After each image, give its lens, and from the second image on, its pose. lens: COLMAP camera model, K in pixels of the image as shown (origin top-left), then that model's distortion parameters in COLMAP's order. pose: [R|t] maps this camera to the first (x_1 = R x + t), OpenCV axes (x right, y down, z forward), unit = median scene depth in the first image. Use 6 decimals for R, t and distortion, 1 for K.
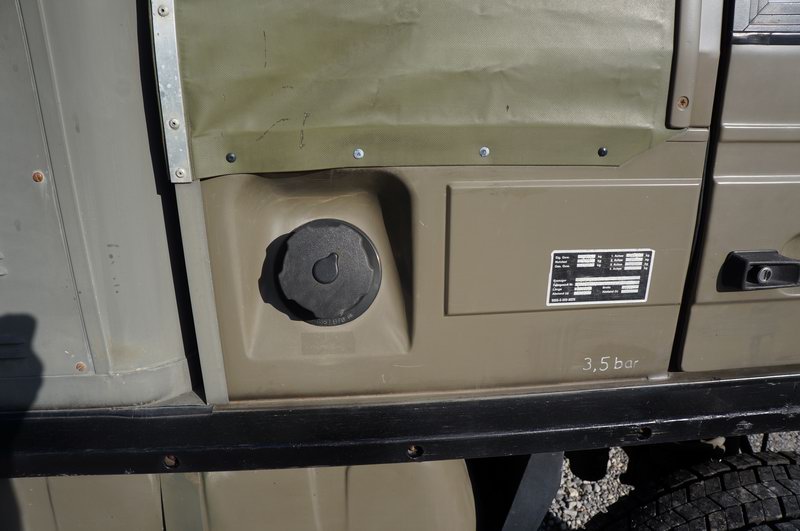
lens RADIAL K [[629.5, 0, 402.0], [0, 629.5, 266.2], [0, 0, 1]] dist [-0.168037, 0.108878]
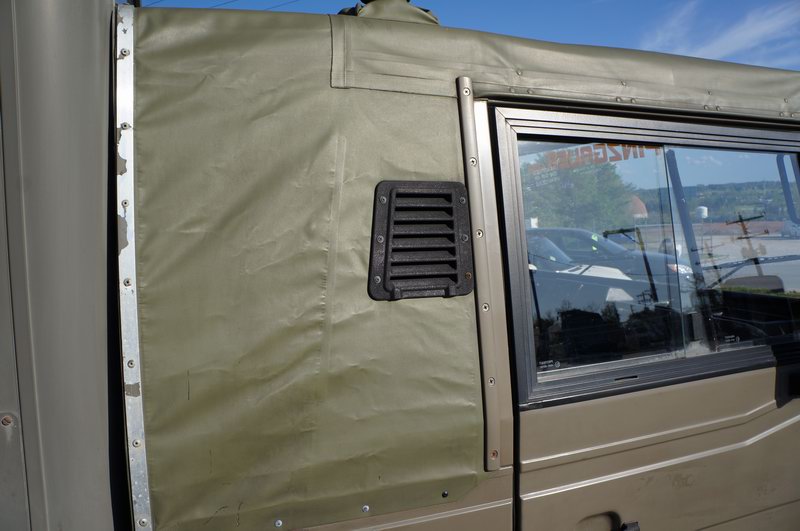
lens RADIAL K [[629.5, 0, 396.5], [0, 629.5, 263.1], [0, 0, 1]] dist [-0.168037, 0.108878]
pose [[0.960608, -0.032558, 0.275992, -0.166853], [0.116172, 0.949224, -0.292367, -0.293051], [-0.252459, 0.312912, 0.915615, -0.469814]]
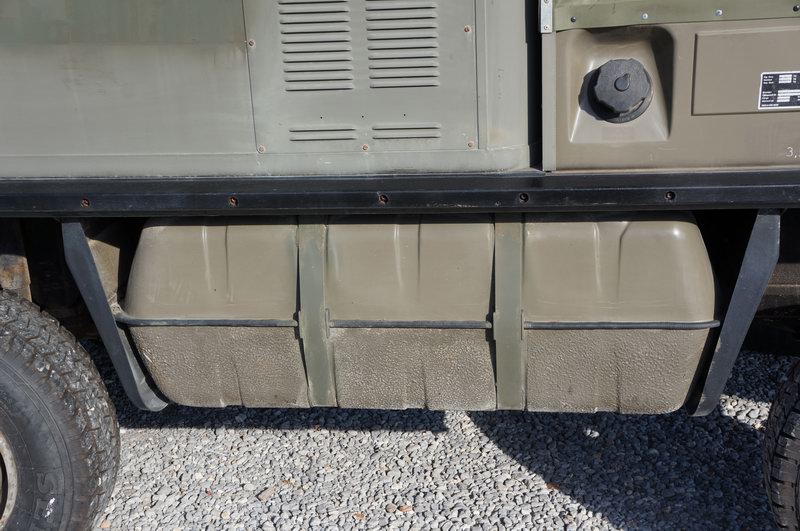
lens RADIAL K [[1133.7, 0, 401.1], [0, 1133.7, 270.4], [0, 0, 1]] dist [0.224378, 0.000000]
pose [[0.974847, 0.032302, -0.220521, 0.005757], [-0.044775, 0.997654, -0.051794, 0.742942], [0.218330, 0.060365, 0.974006, -2.324239]]
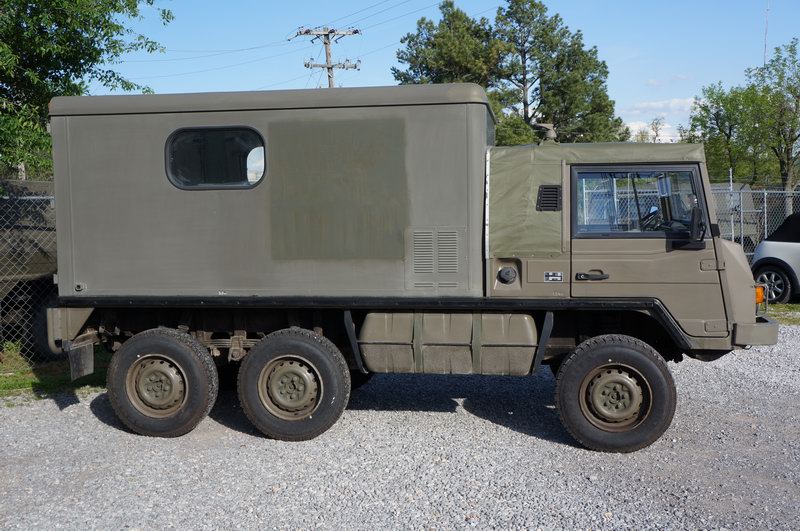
lens RADIAL K [[823.5, 0, 423.4], [0, 823.5, 263.8], [0, 0, 1]] dist [0.021404, 0.000000]
pose [[0.973618, 0.011784, -0.227880, 0.981986], [-0.078003, 0.955692, -0.283846, 2.431382], [0.214438, 0.294133, 0.931398, -7.247758]]
